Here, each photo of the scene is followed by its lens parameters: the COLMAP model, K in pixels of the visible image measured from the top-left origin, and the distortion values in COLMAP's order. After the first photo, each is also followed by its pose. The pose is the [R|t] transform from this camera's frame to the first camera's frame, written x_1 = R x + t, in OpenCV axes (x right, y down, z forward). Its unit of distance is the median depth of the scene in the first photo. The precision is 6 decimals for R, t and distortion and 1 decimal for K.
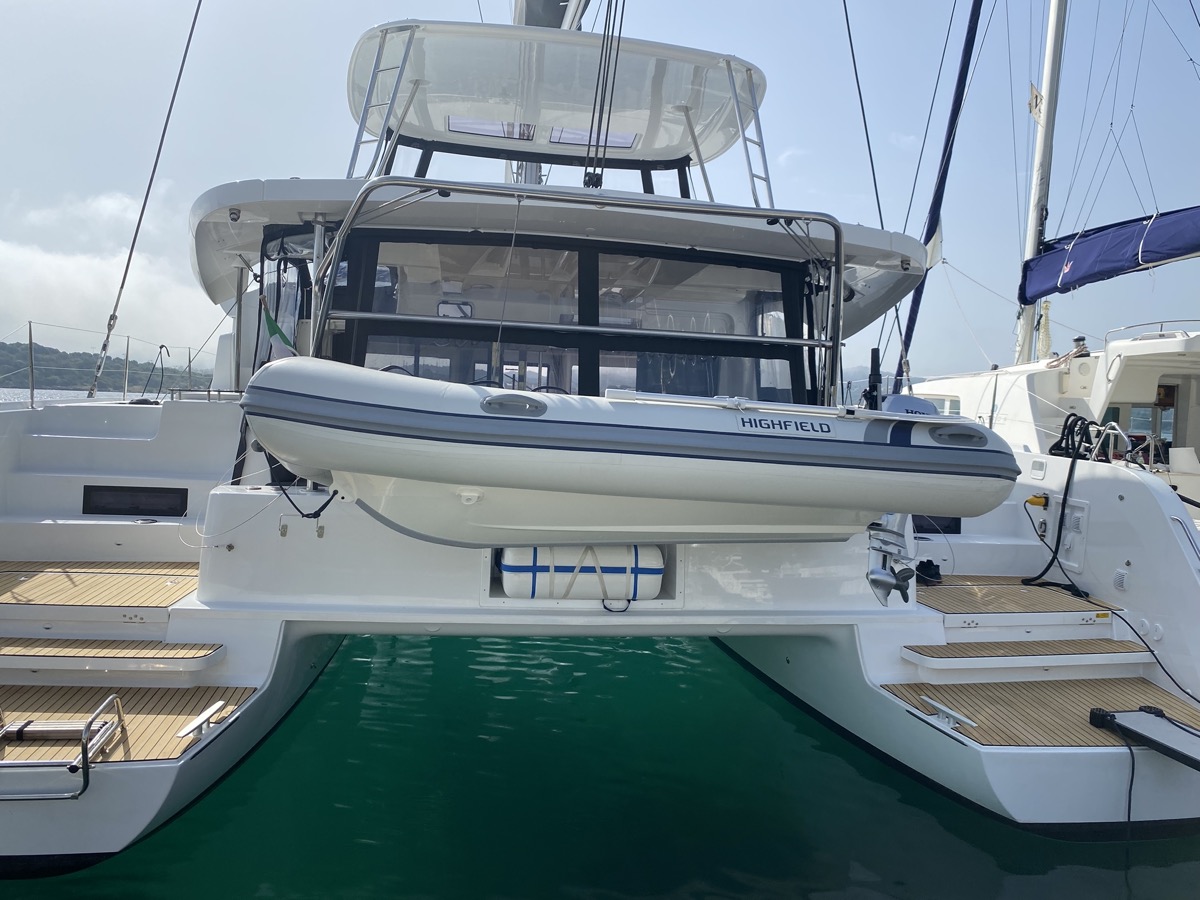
lens RADIAL K [[917.3, 0, 597.2], [0, 917.3, 452.3], [0, 0, 1]] dist [0.046134, -0.058875]
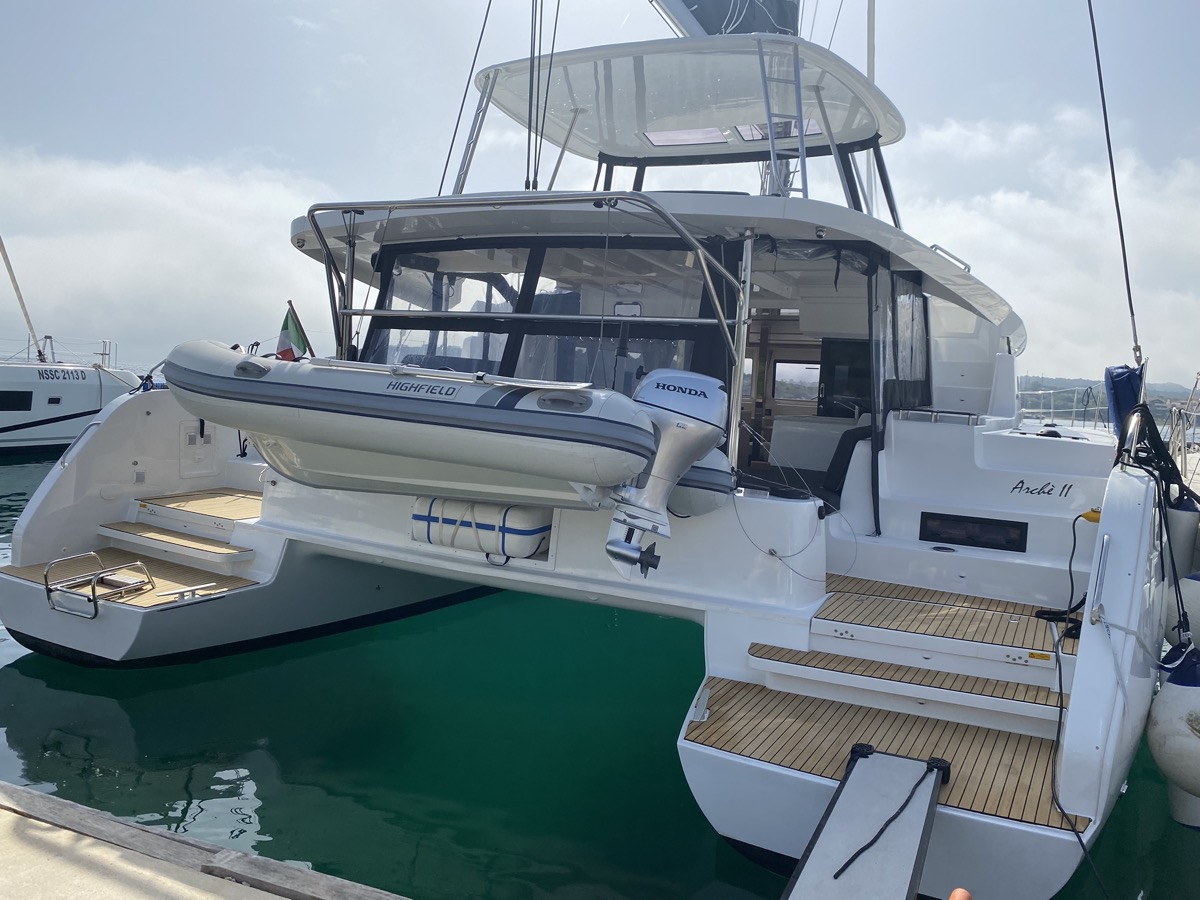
lens RADIAL K [[917.3, 0, 577.3], [0, 917.3, 443.5], [0, 0, 1]] dist [0.046134, -0.058875]
pose [[0.801129, 0.039985, -0.597155, 0.783712], [-0.054329, 0.998505, -0.006027, 0.026463], [0.596021, 0.037272, 0.802103, 0.154347]]
